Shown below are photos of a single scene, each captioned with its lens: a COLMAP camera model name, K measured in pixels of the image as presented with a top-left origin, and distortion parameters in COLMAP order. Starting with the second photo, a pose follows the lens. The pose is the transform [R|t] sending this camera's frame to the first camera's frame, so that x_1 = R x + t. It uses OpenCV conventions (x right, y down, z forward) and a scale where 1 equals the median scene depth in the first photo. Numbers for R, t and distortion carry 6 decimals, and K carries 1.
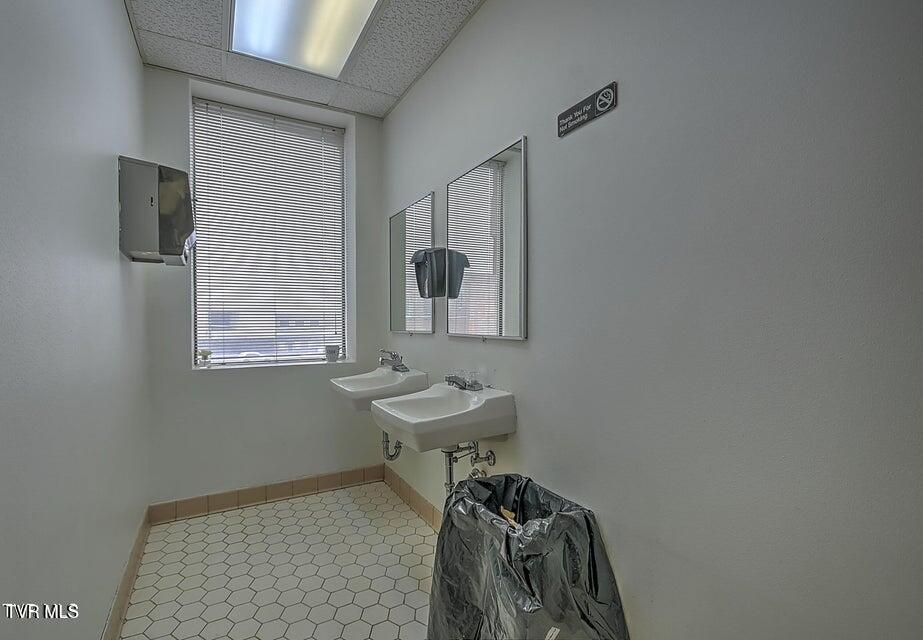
lens RADIAL K [[429.1, 0, 460.1], [0, 429.1, 322.9], [0, 0, 1]] dist [0.012949, 0.000052]
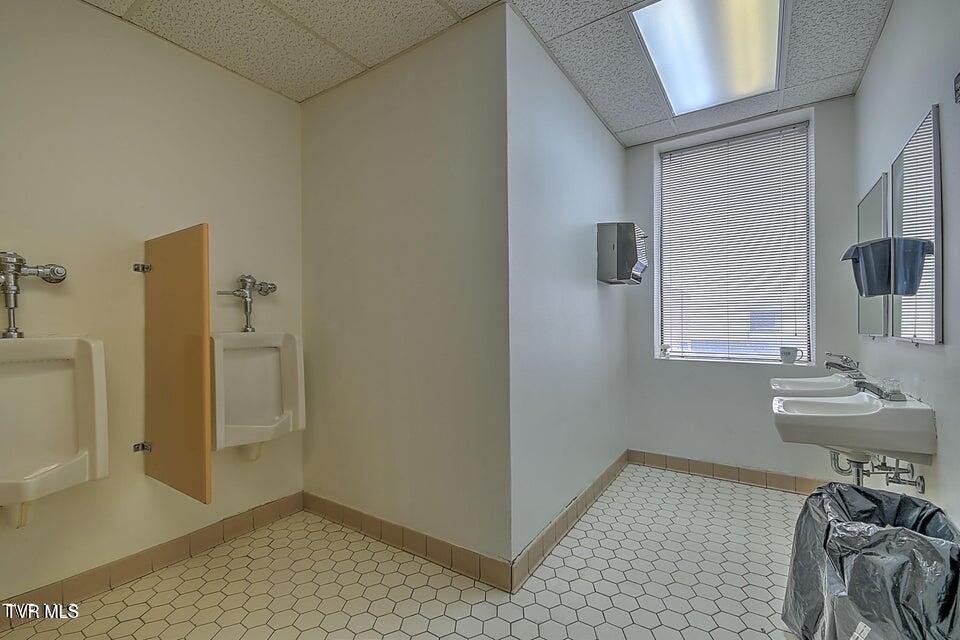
lens RADIAL K [[424.2, 0, 478.5], [0, 424.2, 321.3], [0, 0, 1]] dist [-0.000563, -0.000109]
pose [[0.475616, -0.001694, -0.879652, 0.304051], [-0.004335, 0.999981, -0.004270, 0.001124], [0.879643, 0.005844, 0.475599, -0.125512]]
